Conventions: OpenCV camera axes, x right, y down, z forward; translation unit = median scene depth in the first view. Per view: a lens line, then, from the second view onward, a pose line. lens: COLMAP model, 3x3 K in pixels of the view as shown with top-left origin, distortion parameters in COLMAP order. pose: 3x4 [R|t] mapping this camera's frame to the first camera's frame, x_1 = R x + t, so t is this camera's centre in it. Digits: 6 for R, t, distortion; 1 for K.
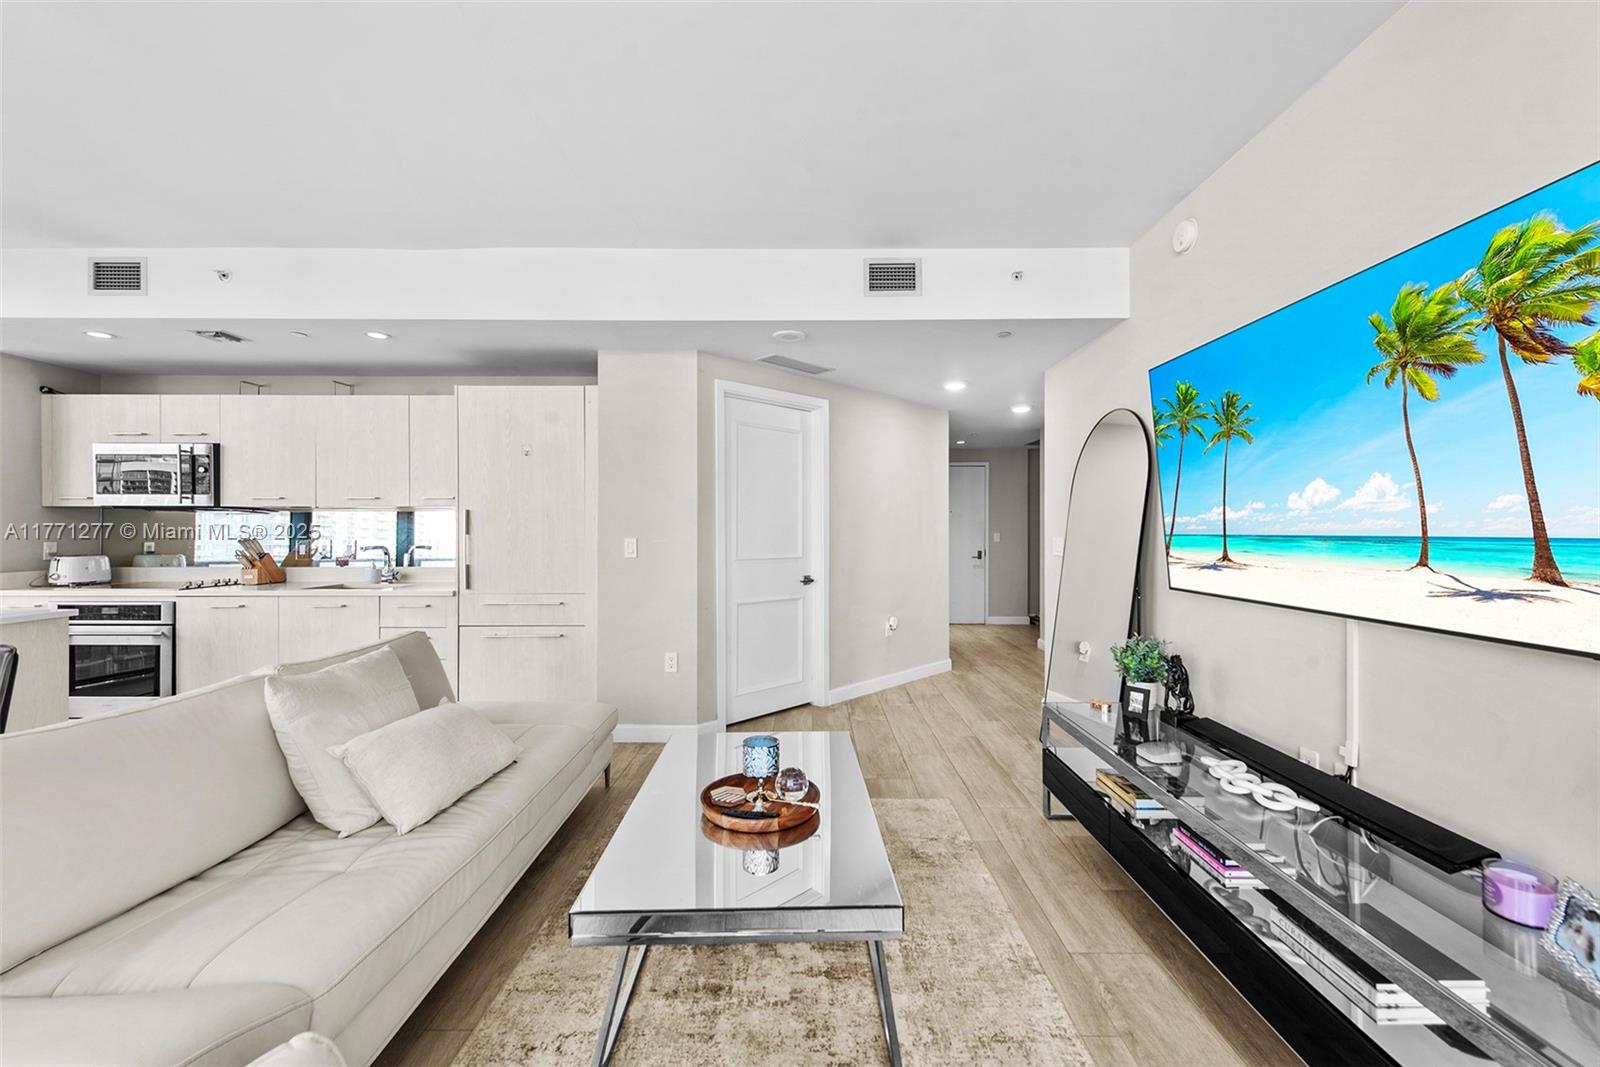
lens RADIAL K [[641.1, 0, 798.7], [0, 641.1, 529.1], [0, 0, 1]] dist [0.024857, -0.006207]
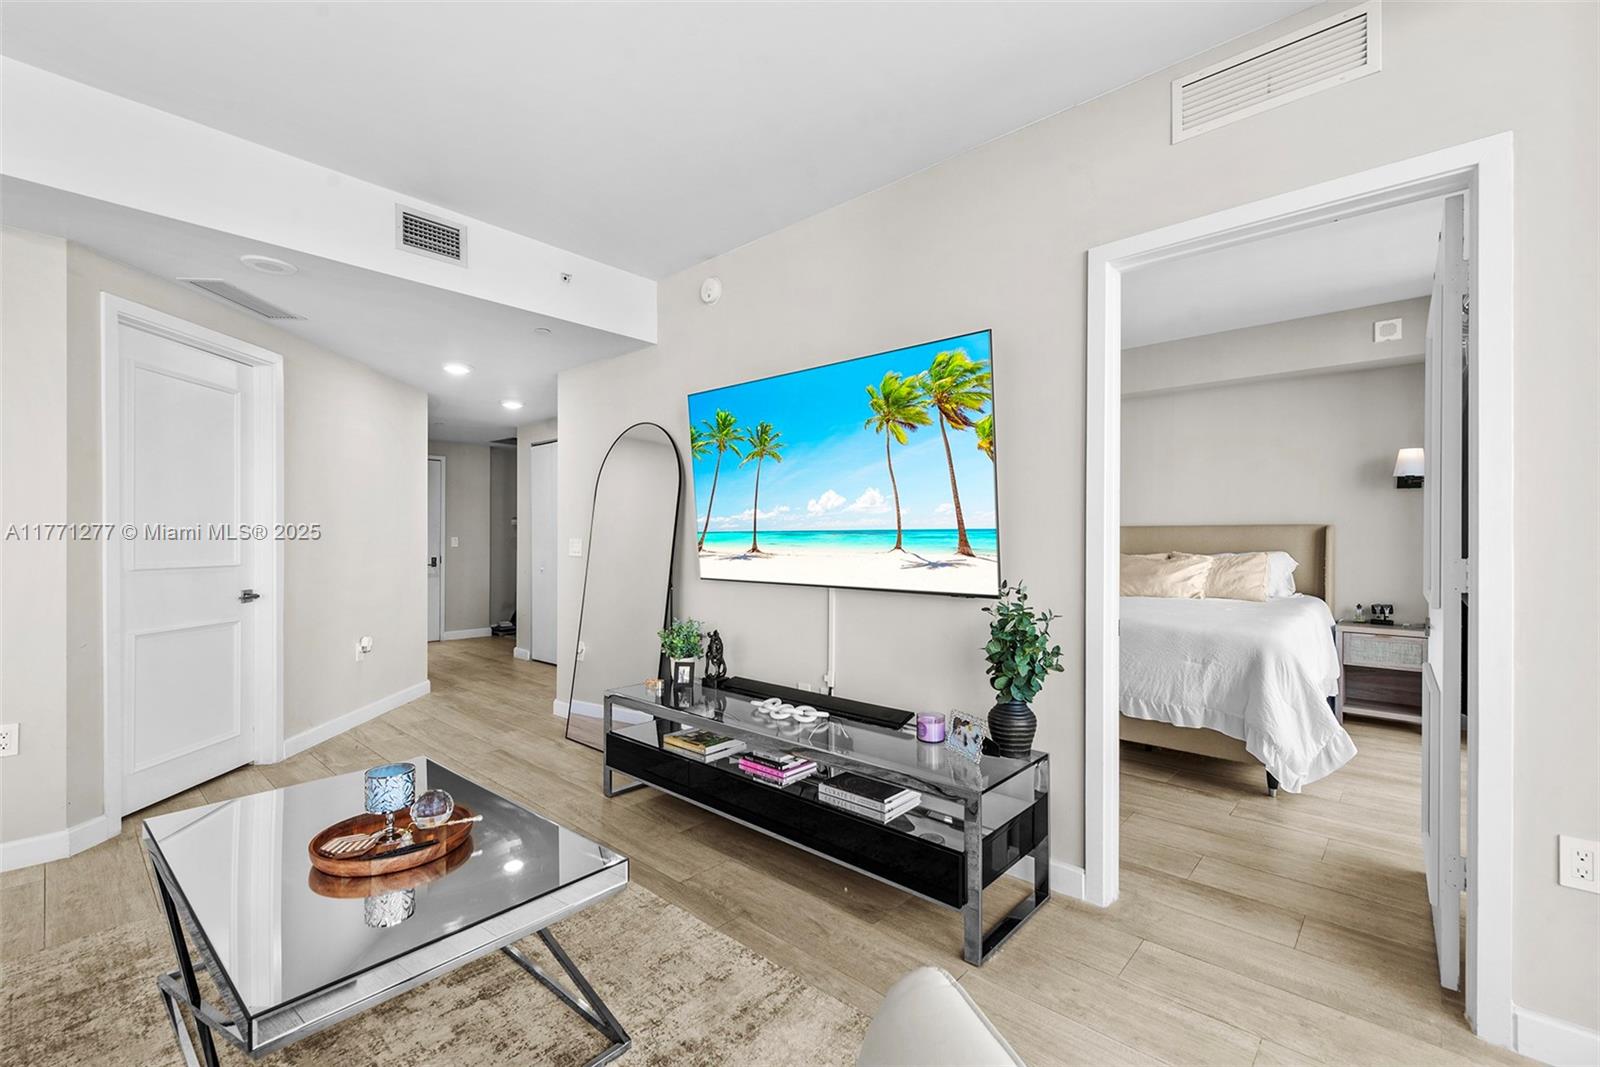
lens RADIAL K [[695.6, 0, 798.2], [0, 695.6, 545.7], [0, 0, 1]] dist [0.000498, 0.001013]
pose [[0.666466, -0.004012, 0.745525, -0.256263], [-0.002917, 0.999964, 0.007989, 0.020822], [-0.745530, -0.007499, 0.666430, 0.002460]]
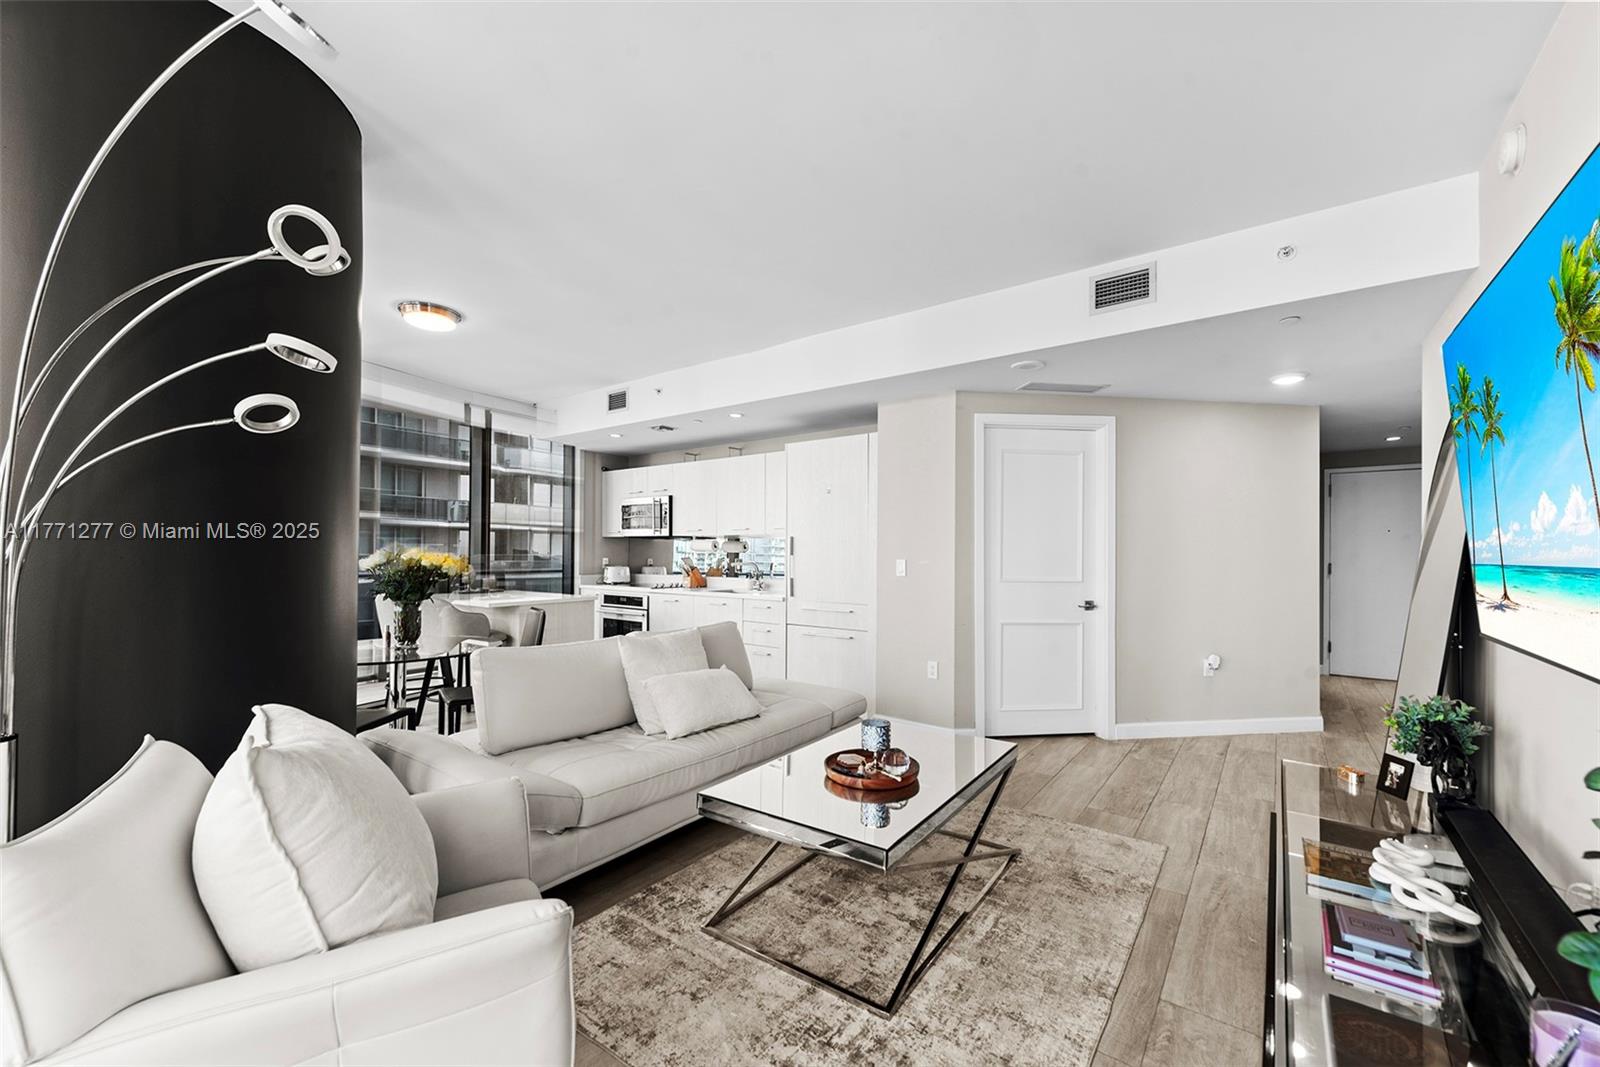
lens RADIAL K [[635.1, 0, 802.1], [0, 635.1, 551.7], [0, 0, 1]] dist [0.023735, 0.000064]
pose [[0.804984, 0.004439, -0.593280, 0.376370], [-0.005409, 0.999985, 0.000142, 0.000752], [0.593272, 0.003095, 0.804996, -0.050224]]
